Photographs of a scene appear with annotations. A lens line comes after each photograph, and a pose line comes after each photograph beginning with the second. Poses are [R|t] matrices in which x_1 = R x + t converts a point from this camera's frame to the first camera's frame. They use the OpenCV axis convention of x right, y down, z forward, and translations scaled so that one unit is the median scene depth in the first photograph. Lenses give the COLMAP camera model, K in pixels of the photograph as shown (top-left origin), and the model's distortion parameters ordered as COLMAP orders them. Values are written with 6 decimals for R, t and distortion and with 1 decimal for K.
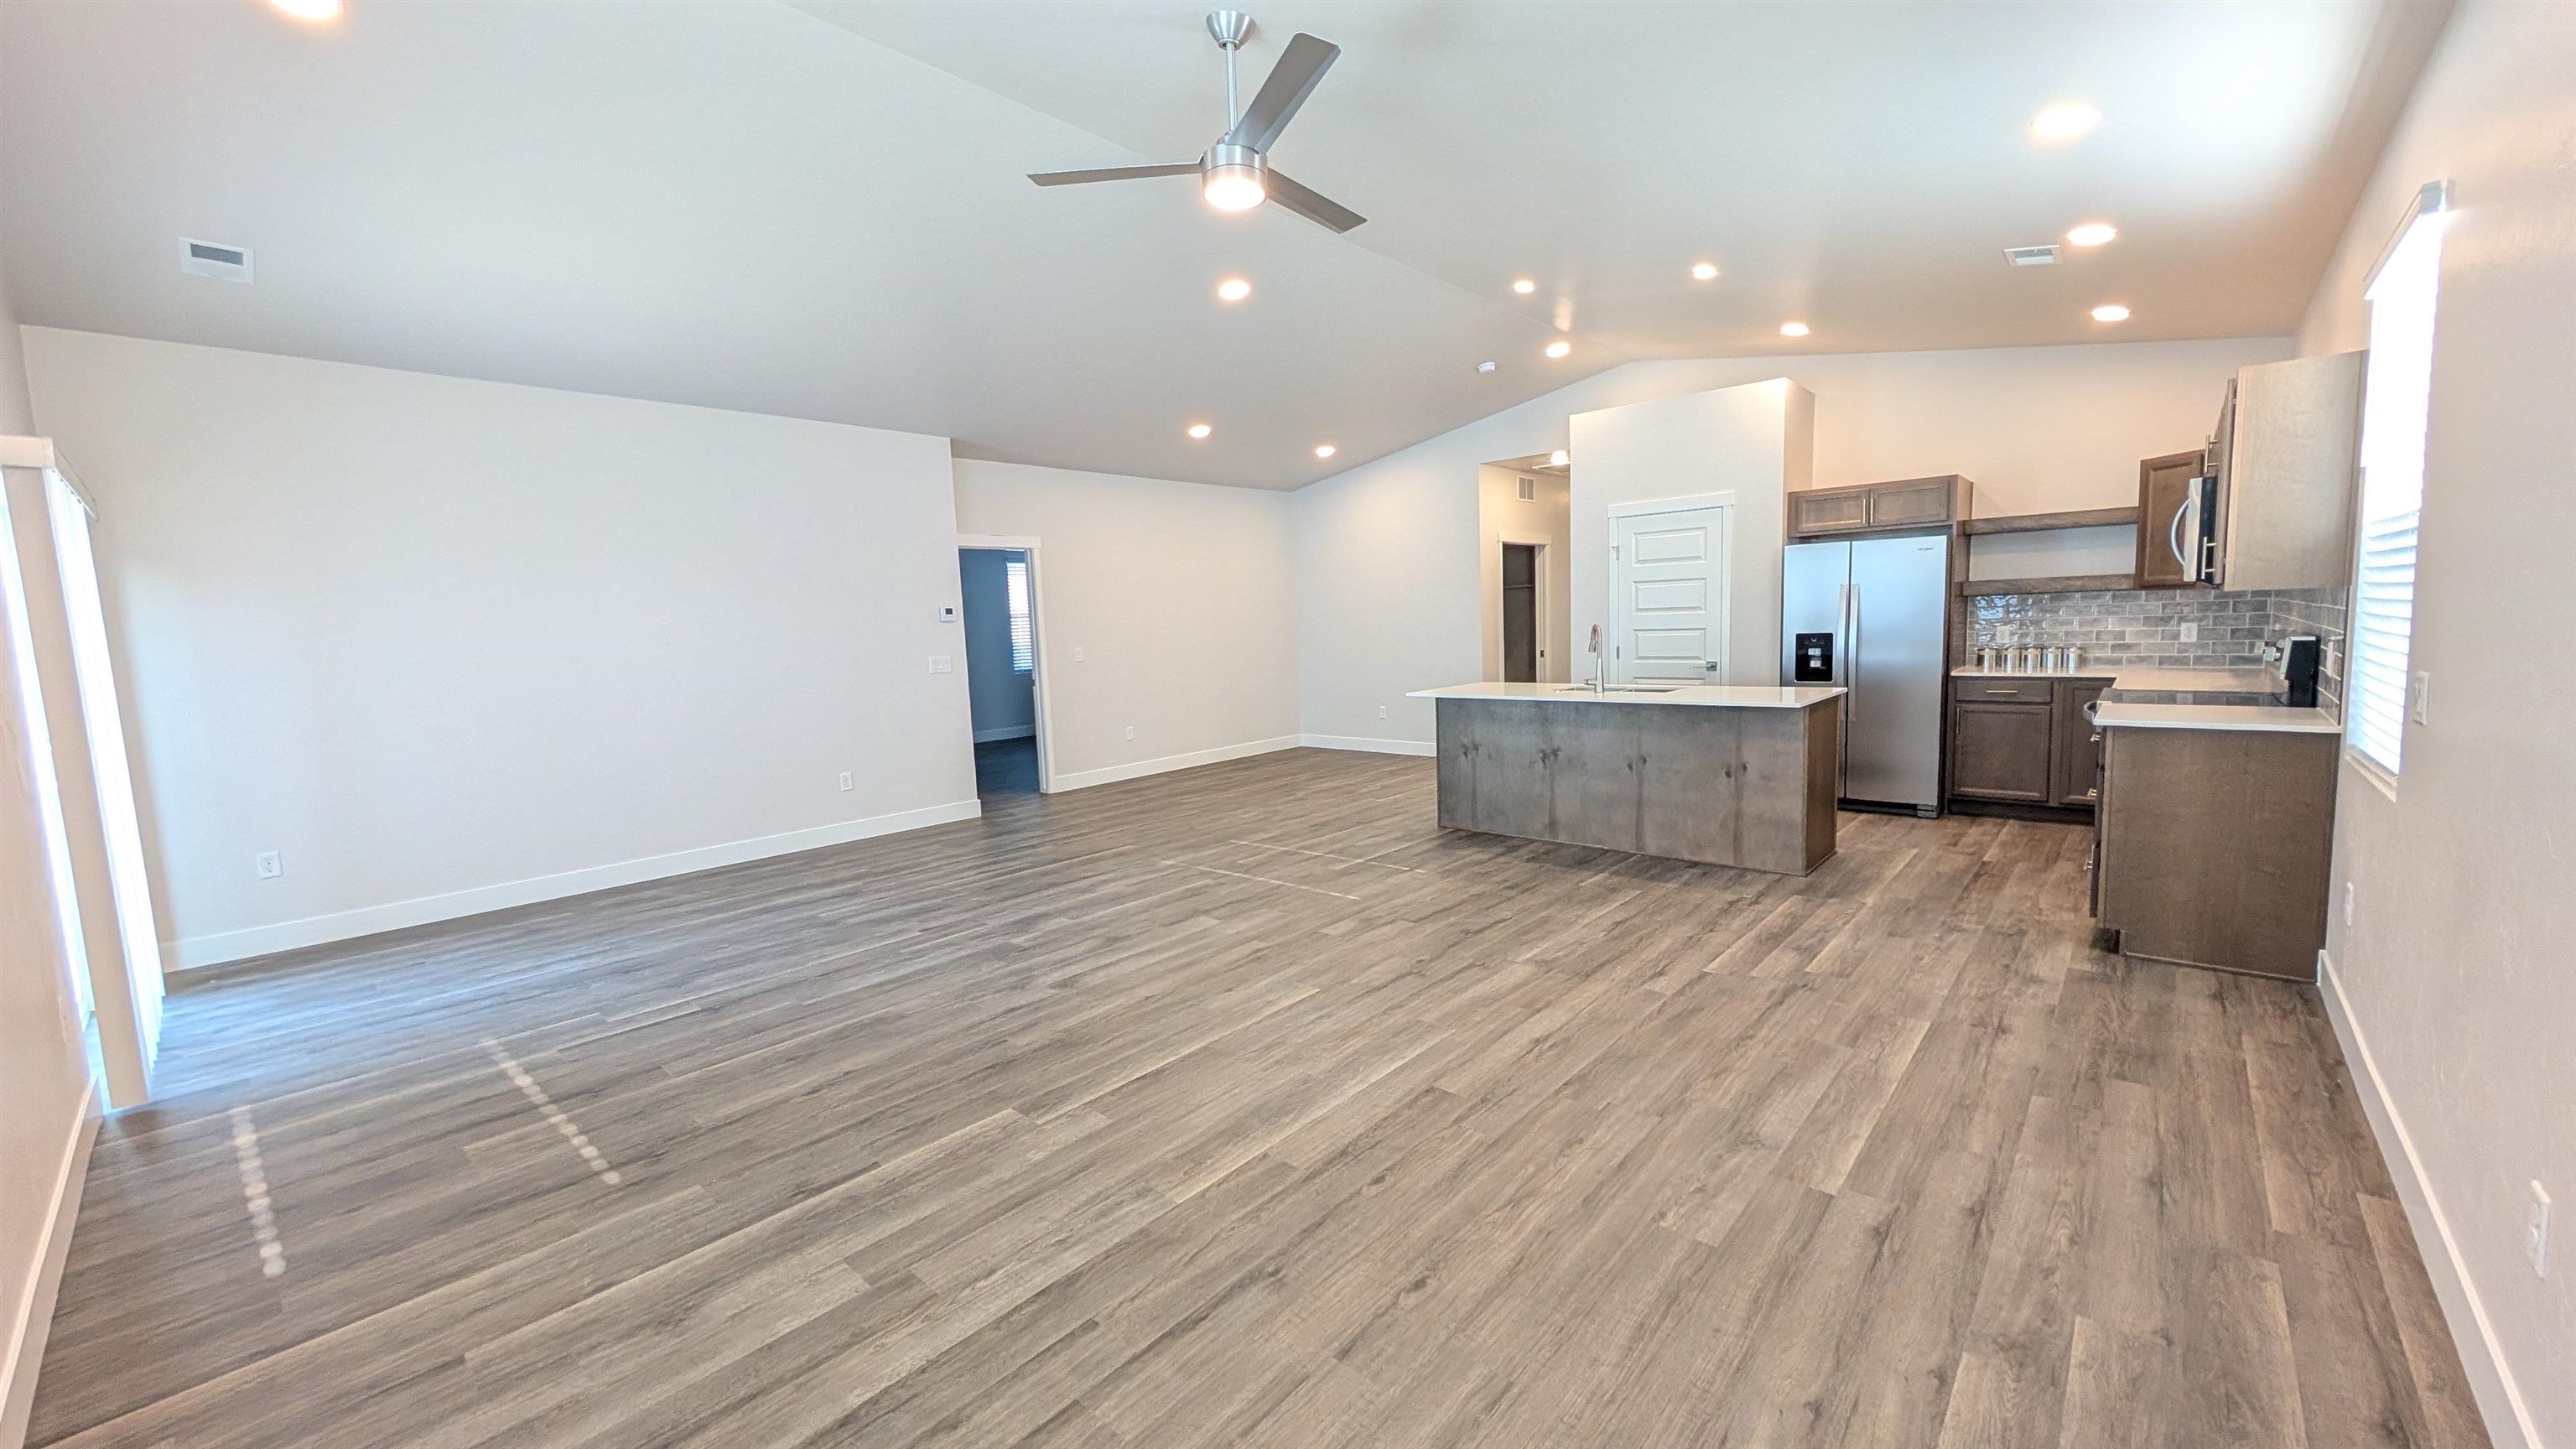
lens RADIAL K [[971.4, 0, 1279.1], [0, 971.4, 721.2], [0, 0, 1]] dist [-0.001101, 0.000175]
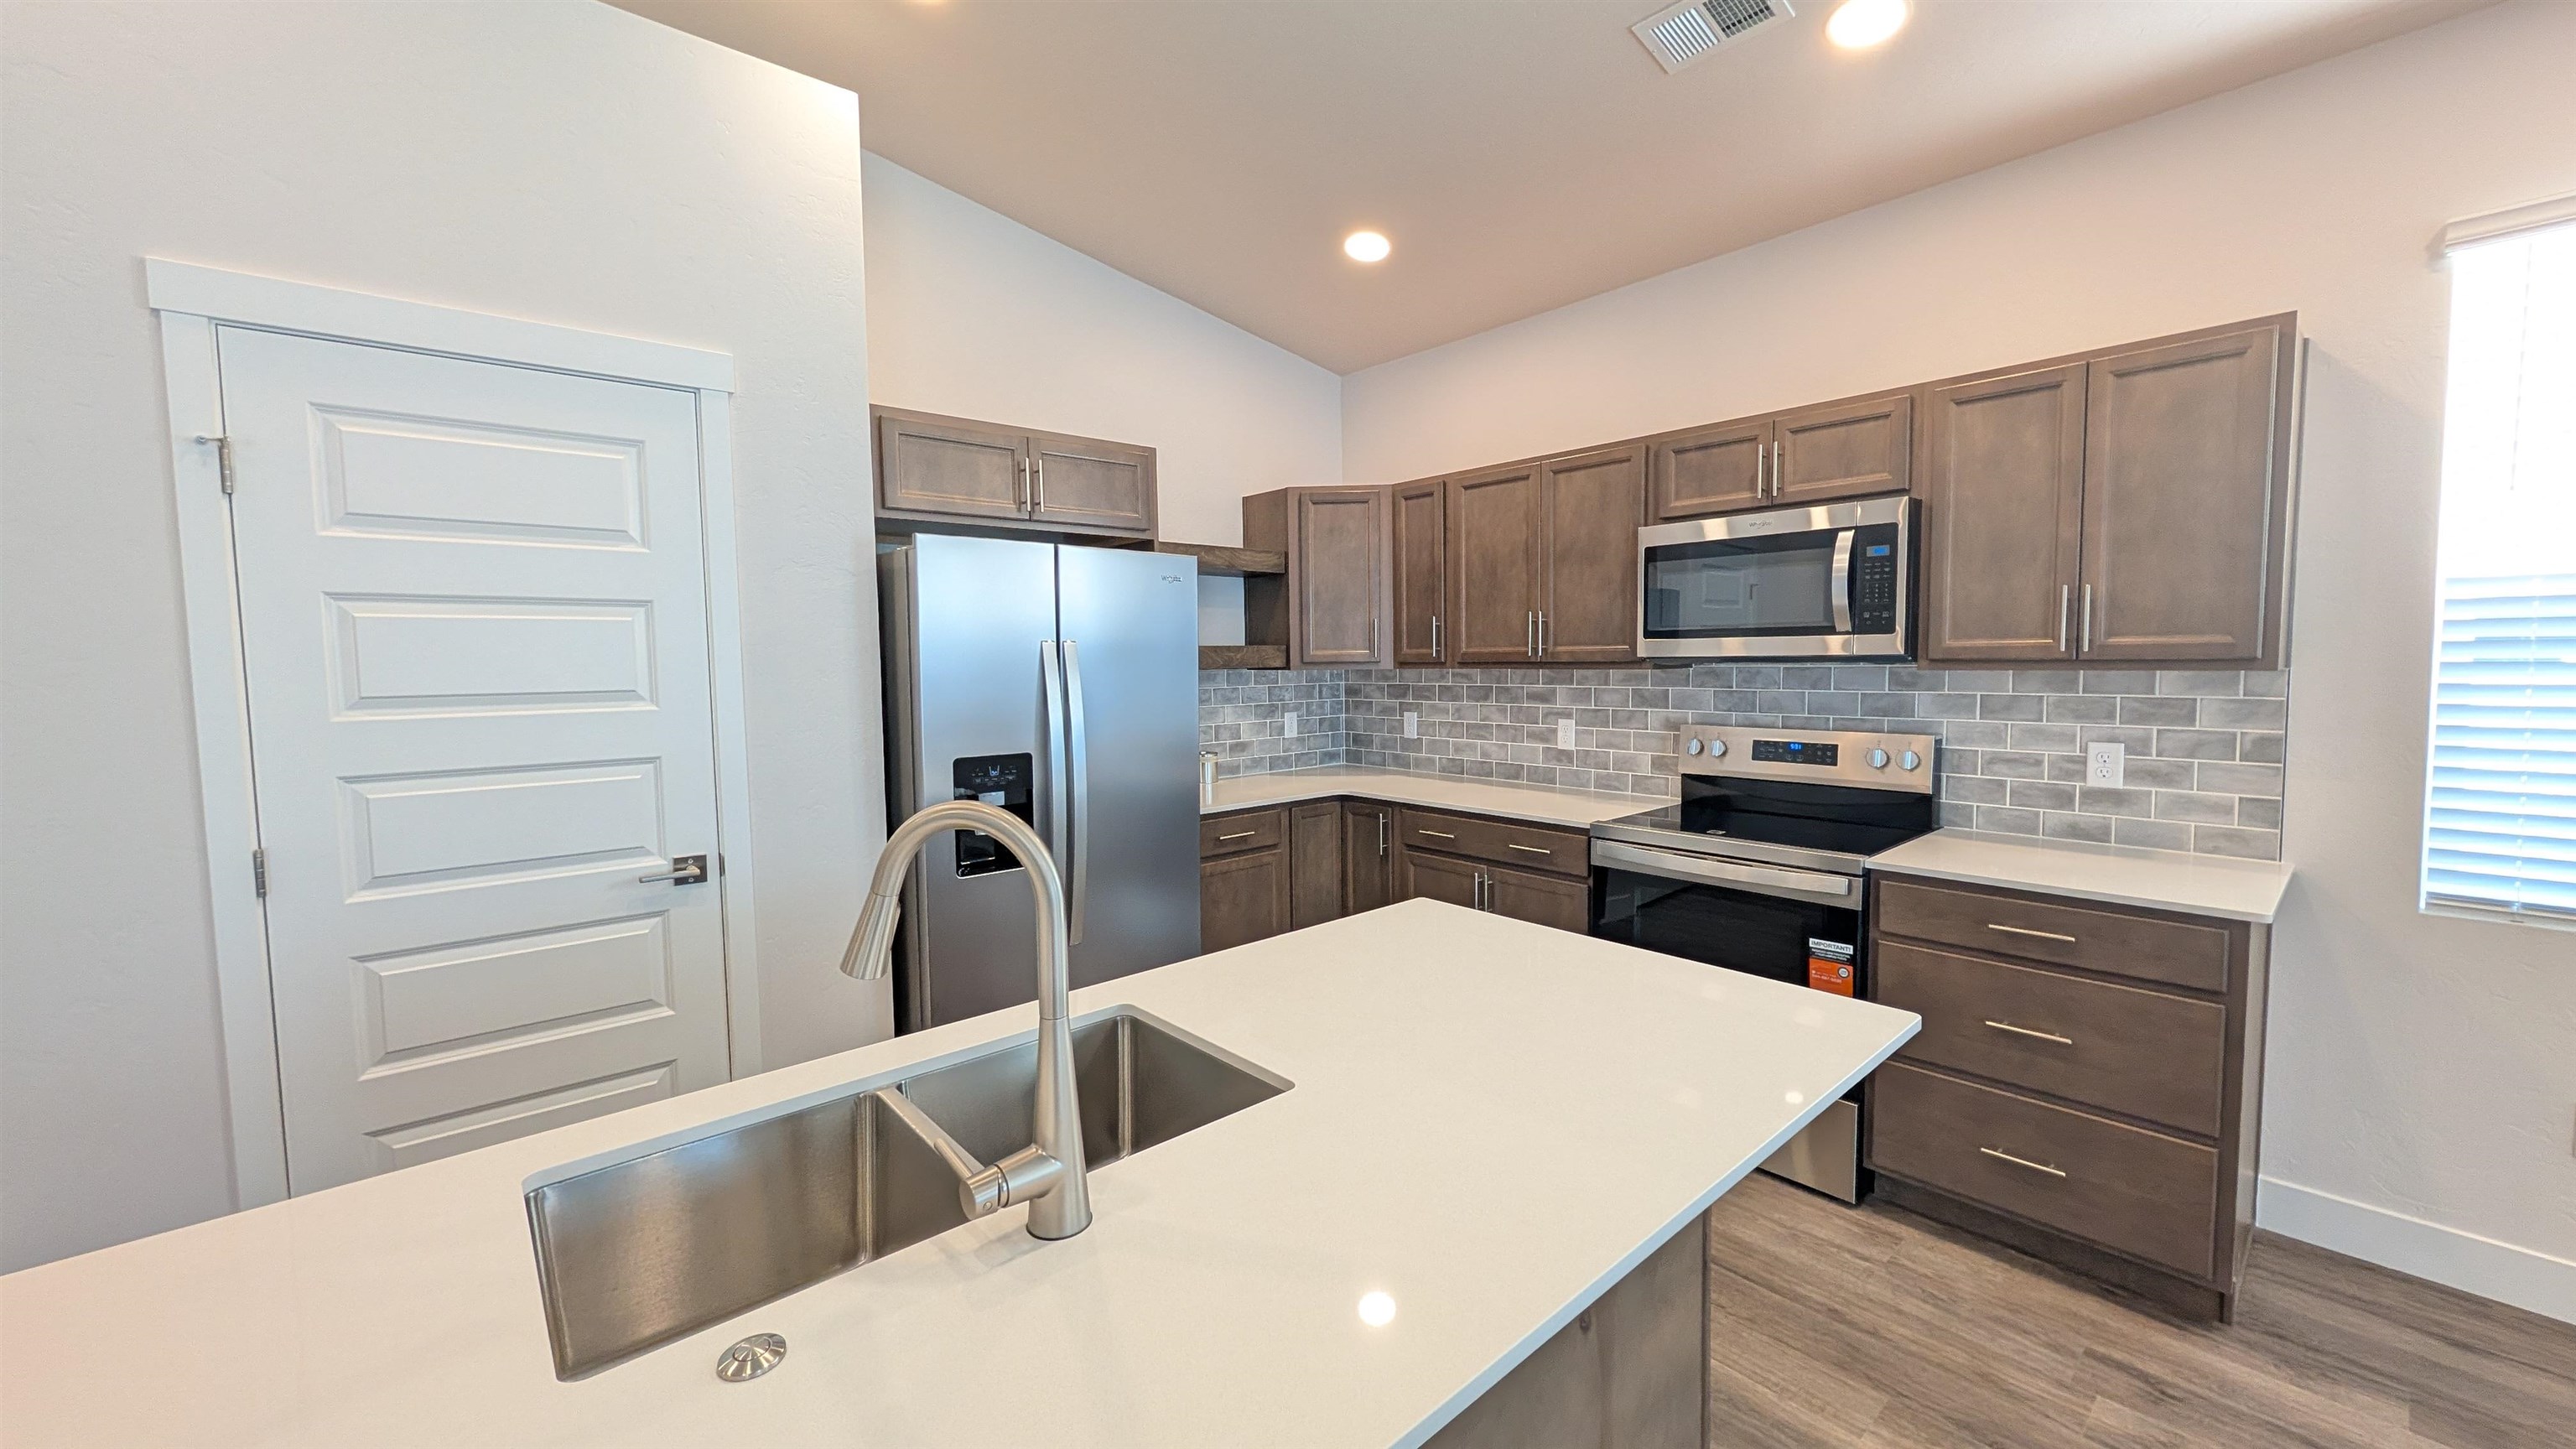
lens RADIAL K [[971.4, 0, 1281.4], [0, 971.4, 722.6], [0, 0, 1]] dist [-0.001101, 0.000175]
pose [[0.116431, -0.032142, 0.992679, 0.218615], [0.113245, 0.993388, 0.018882, -0.137378], [-0.986722, 0.110217, 0.119301, 1.159871]]
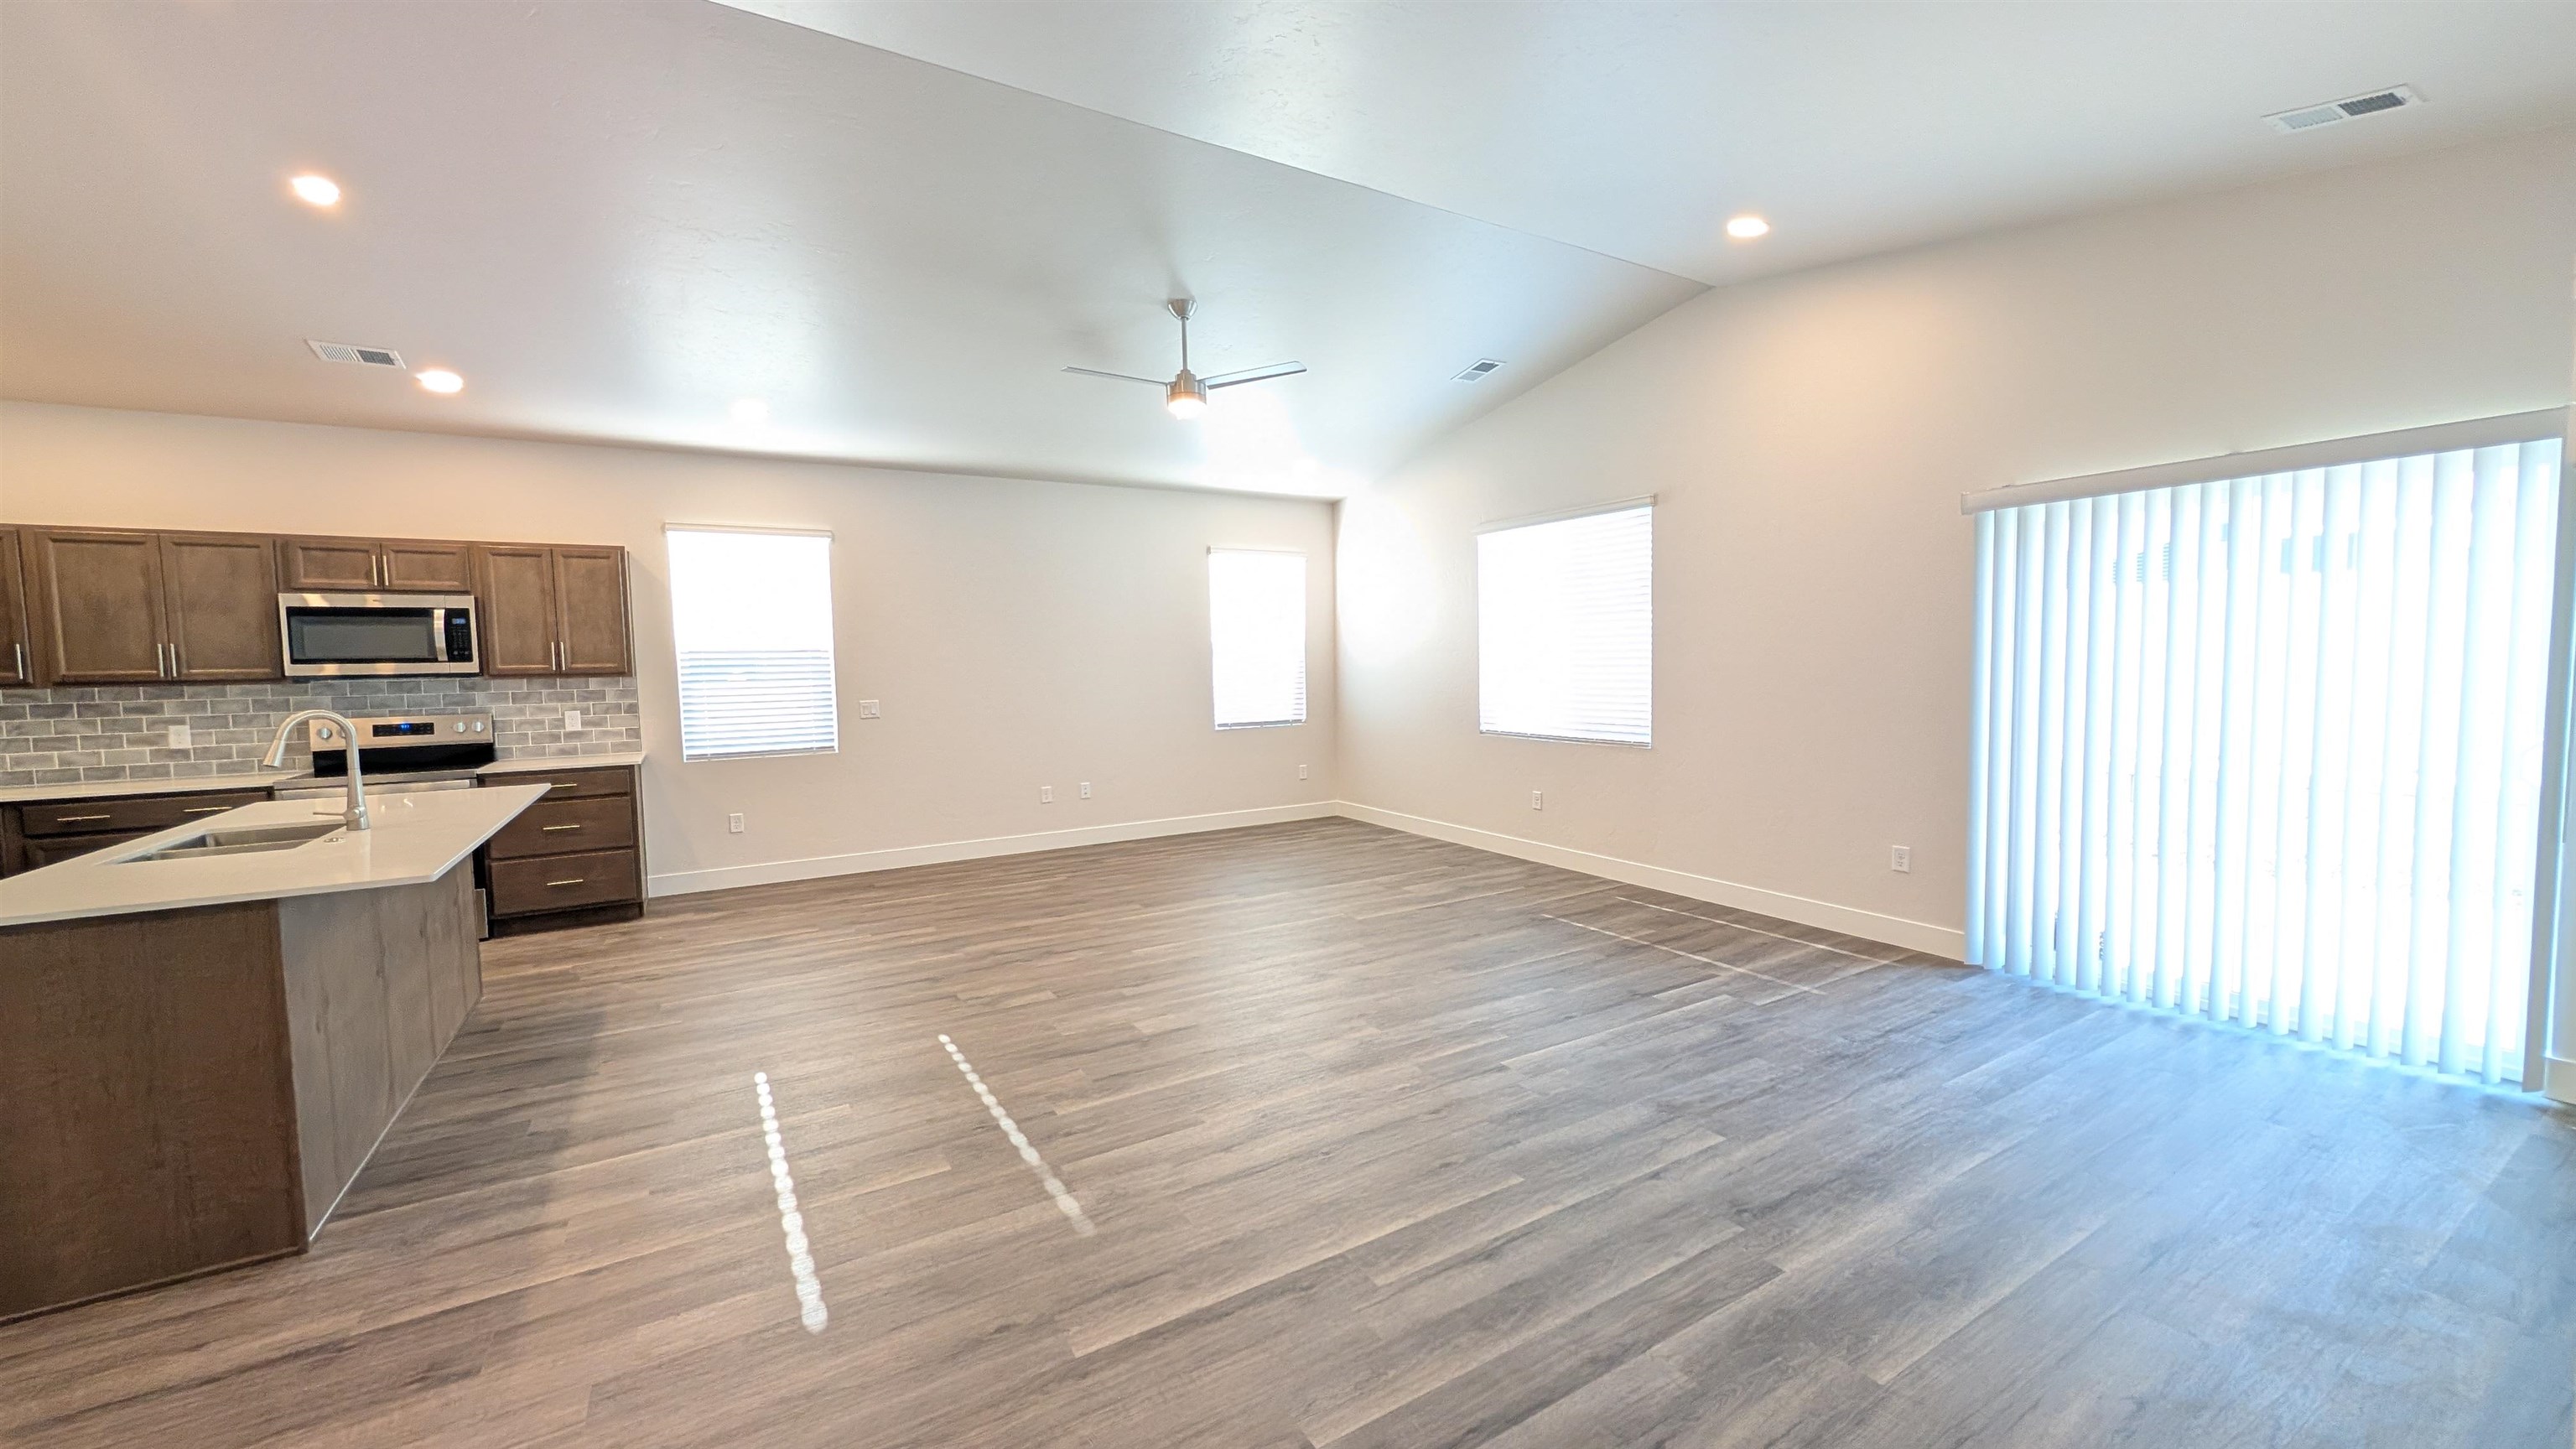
lens RADIAL K [[971.4, 0, 1292.2], [0, 971.4, 717.3], [0, 0, 1]] dist [-0.001101, 0.000175]
pose [[-0.957770, 0.036595, 0.285196, -0.437001], [0.082709, 0.985011, 0.151368, -0.167342], [-0.275382, 0.168564, -0.946441, 1.704382]]
